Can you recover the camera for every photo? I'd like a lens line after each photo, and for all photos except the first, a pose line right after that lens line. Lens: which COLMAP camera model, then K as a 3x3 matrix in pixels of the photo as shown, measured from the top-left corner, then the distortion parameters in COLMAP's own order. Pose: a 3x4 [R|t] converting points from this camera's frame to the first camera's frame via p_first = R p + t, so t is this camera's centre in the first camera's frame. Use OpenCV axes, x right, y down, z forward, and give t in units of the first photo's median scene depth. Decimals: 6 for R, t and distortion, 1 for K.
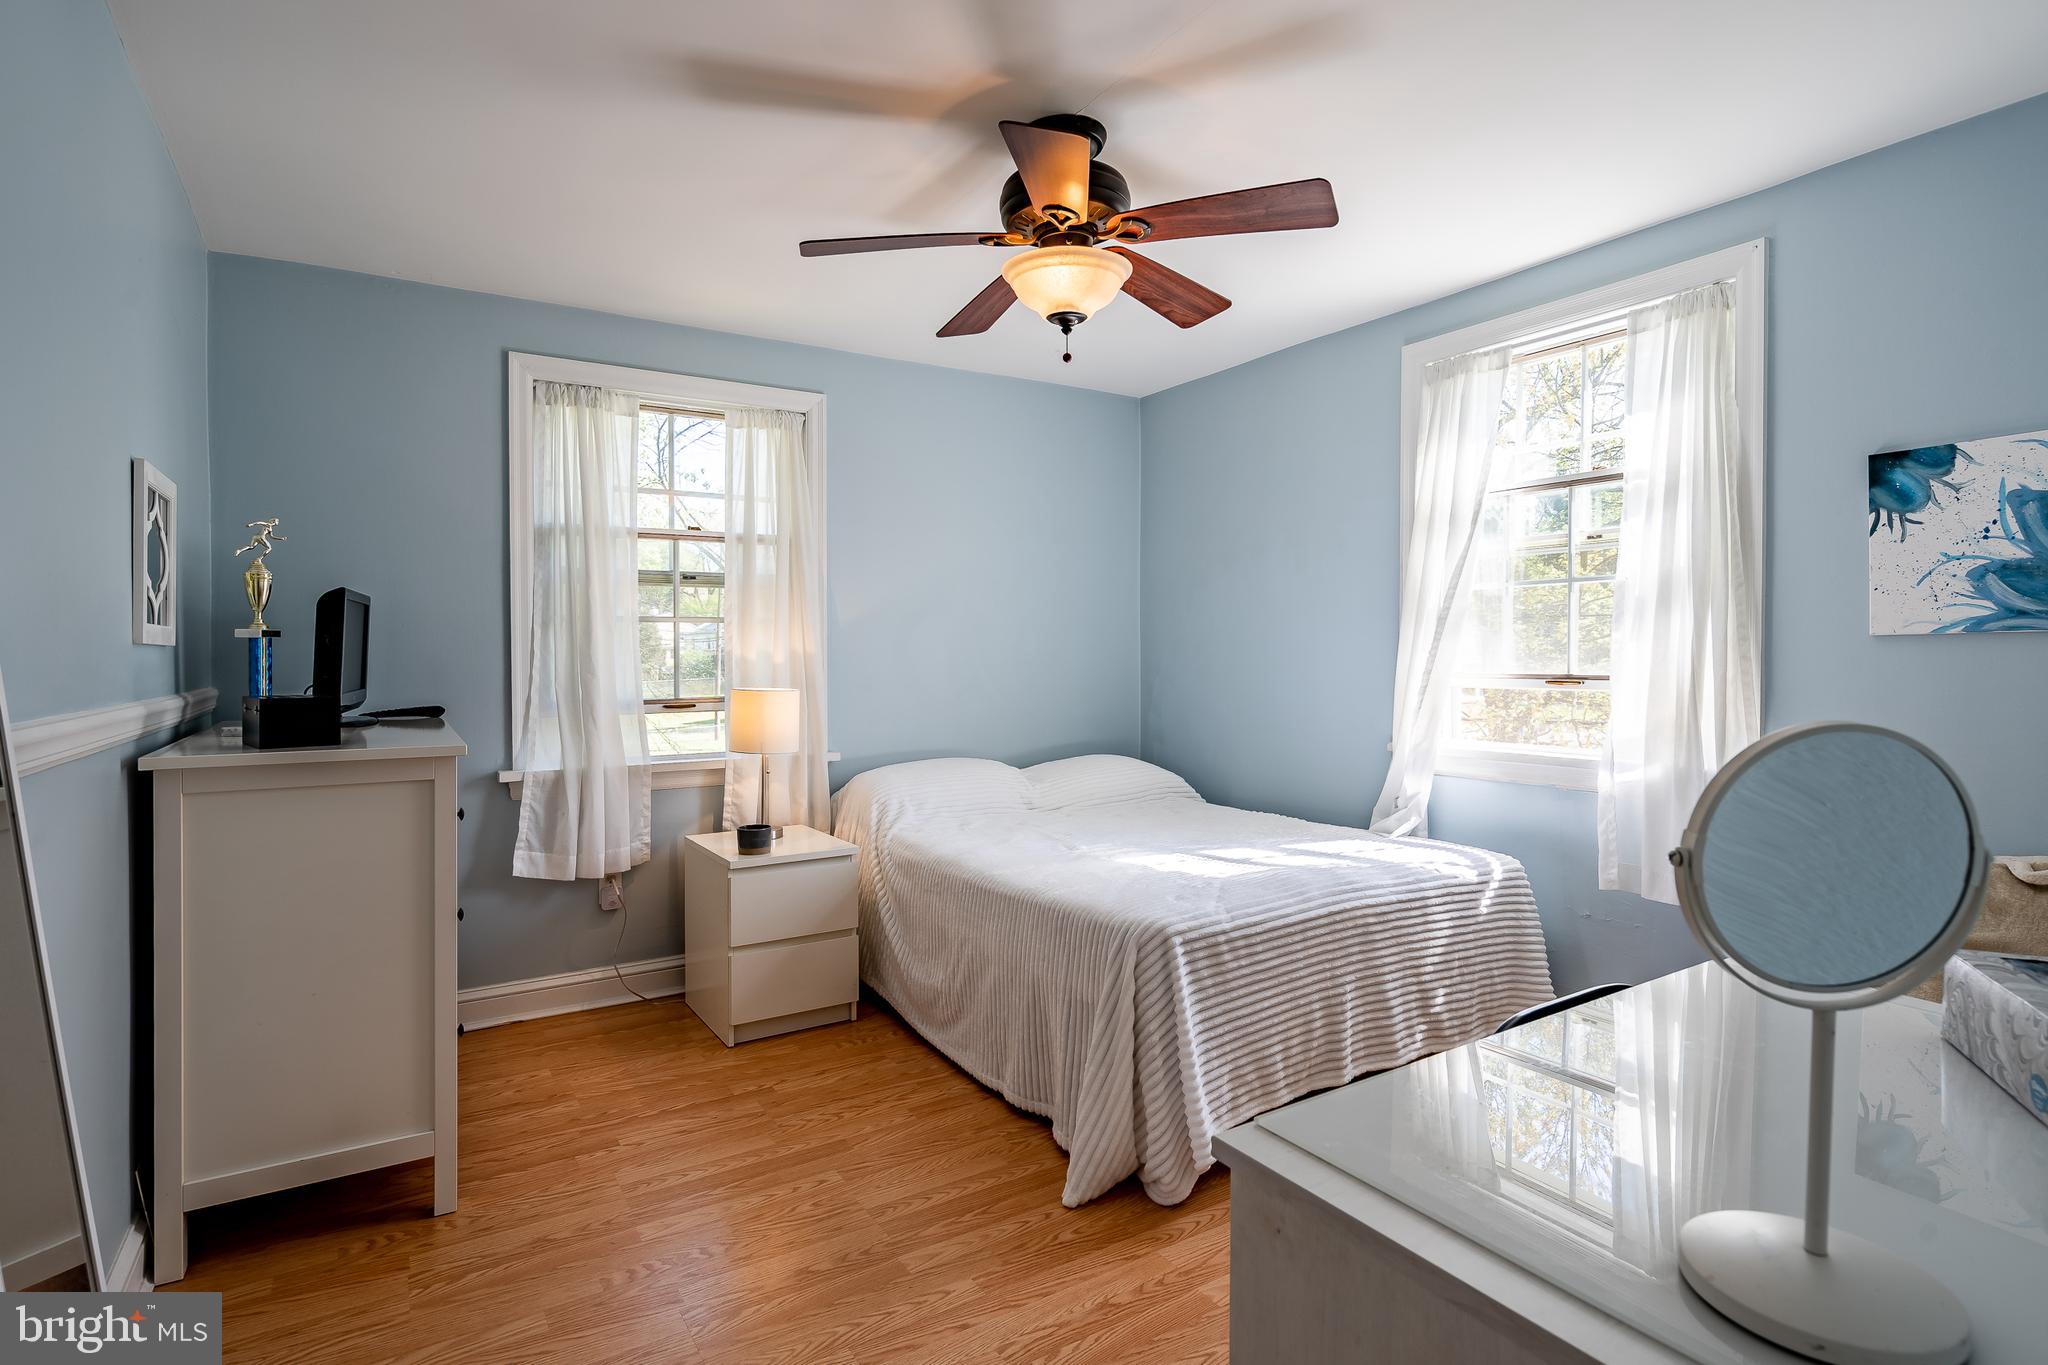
lens RADIAL K [[1068.8, 0, 1023.4], [0, 1068.8, 667.0], [0, 0, 1]] dist [-0.001010, 0.001885]
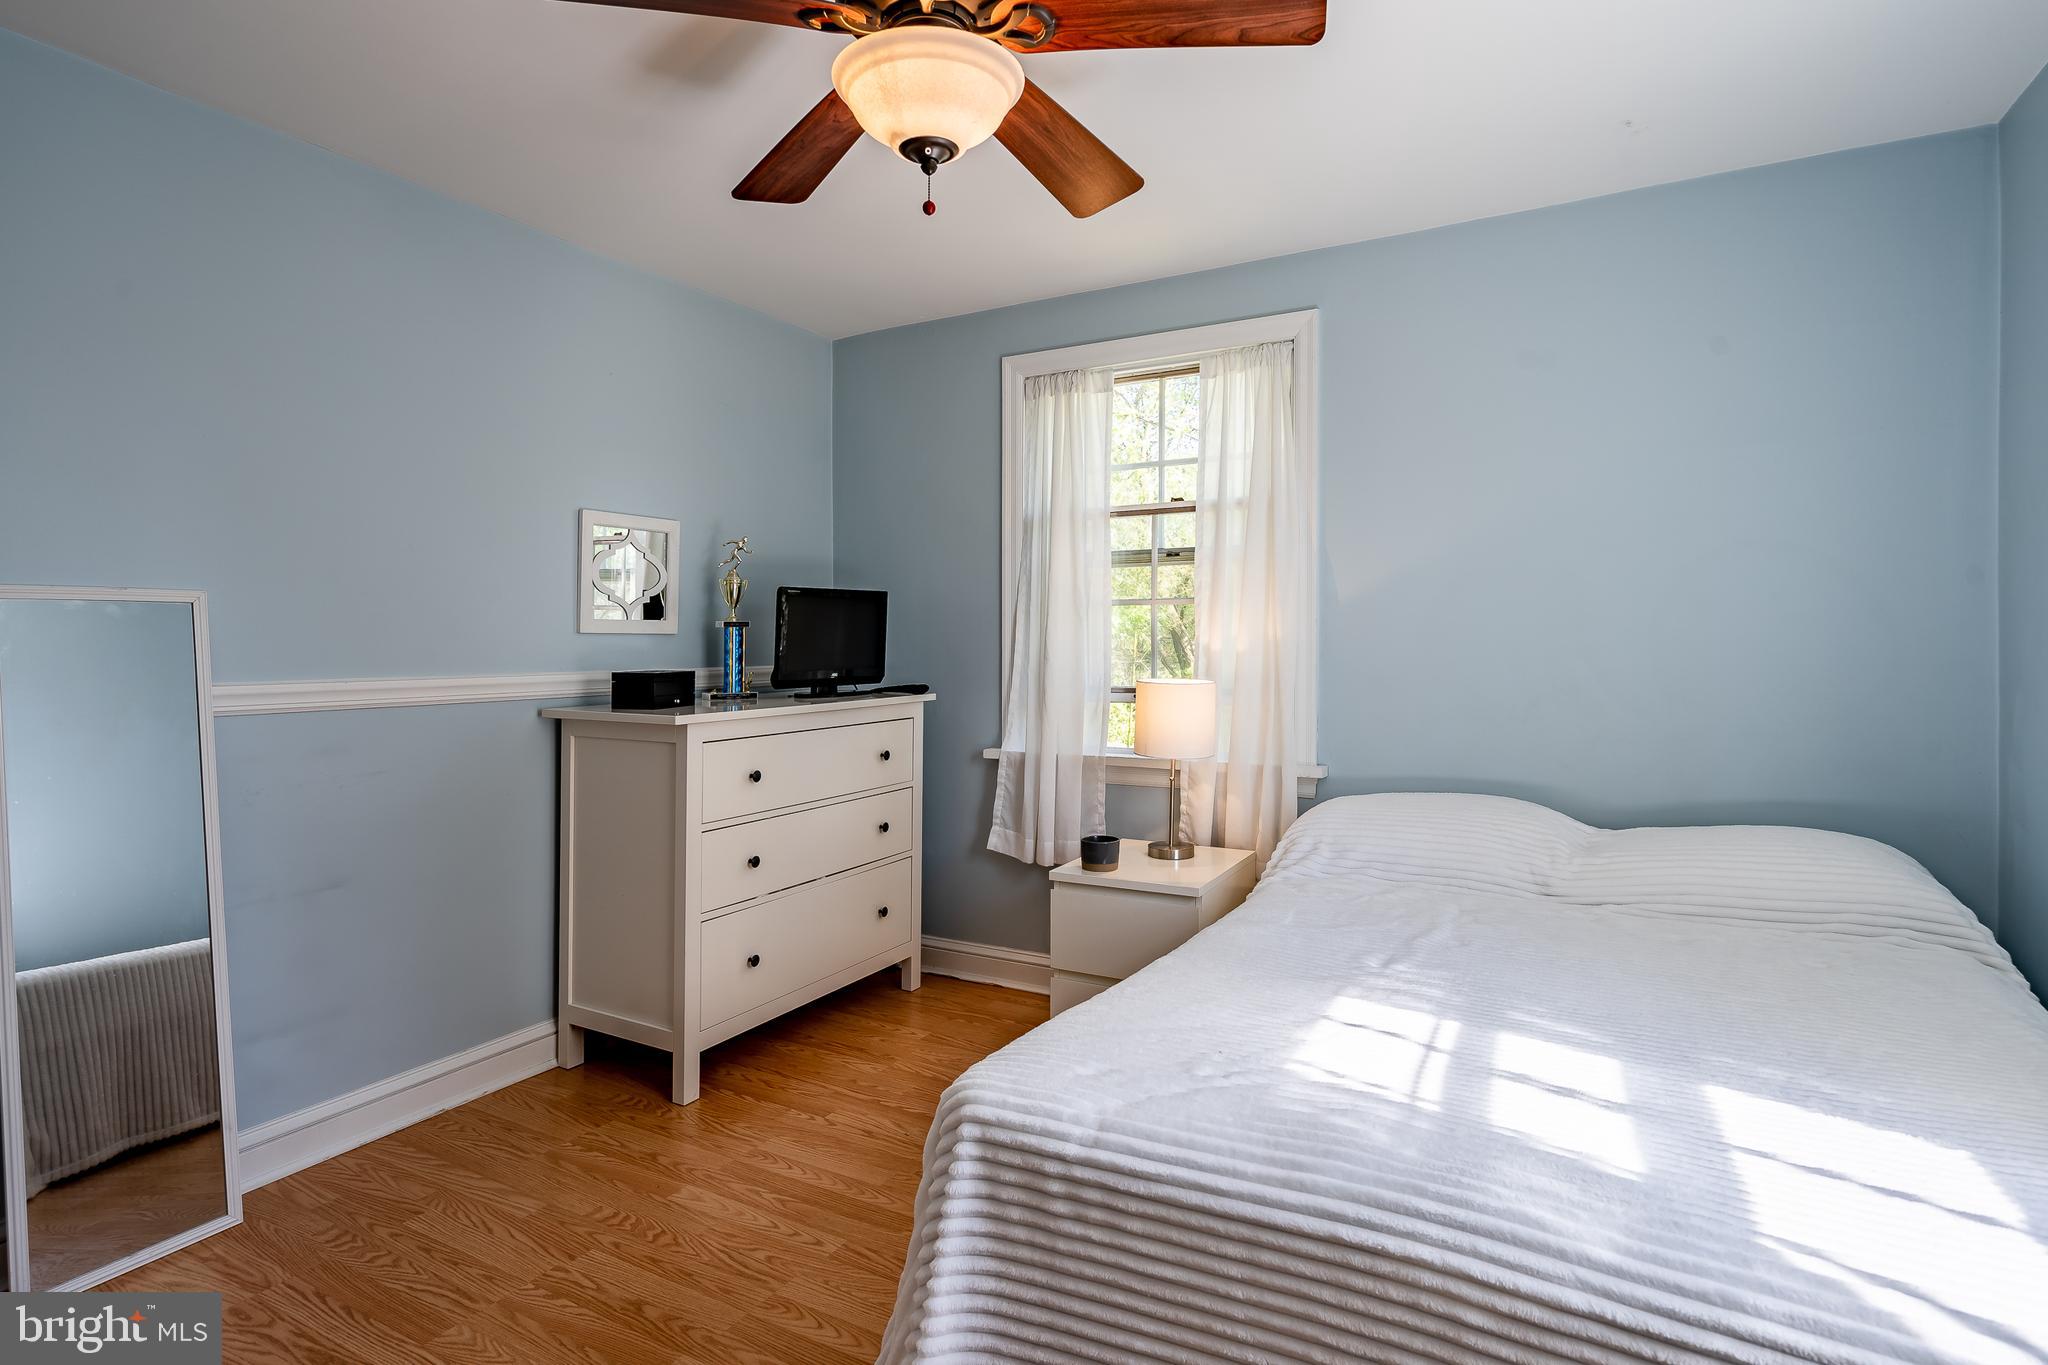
lens RADIAL K [[1068.8, 0, 1038.5], [0, 1068.8, 637.4], [0, 0, 1]] dist [-0.001010, 0.001885]
pose [[0.461059, 0.000087, -0.887370, 0.631719], [-0.011749, 0.999913, -0.006006, -0.011150], [0.887292, 0.013195, 0.461020, 0.704361]]
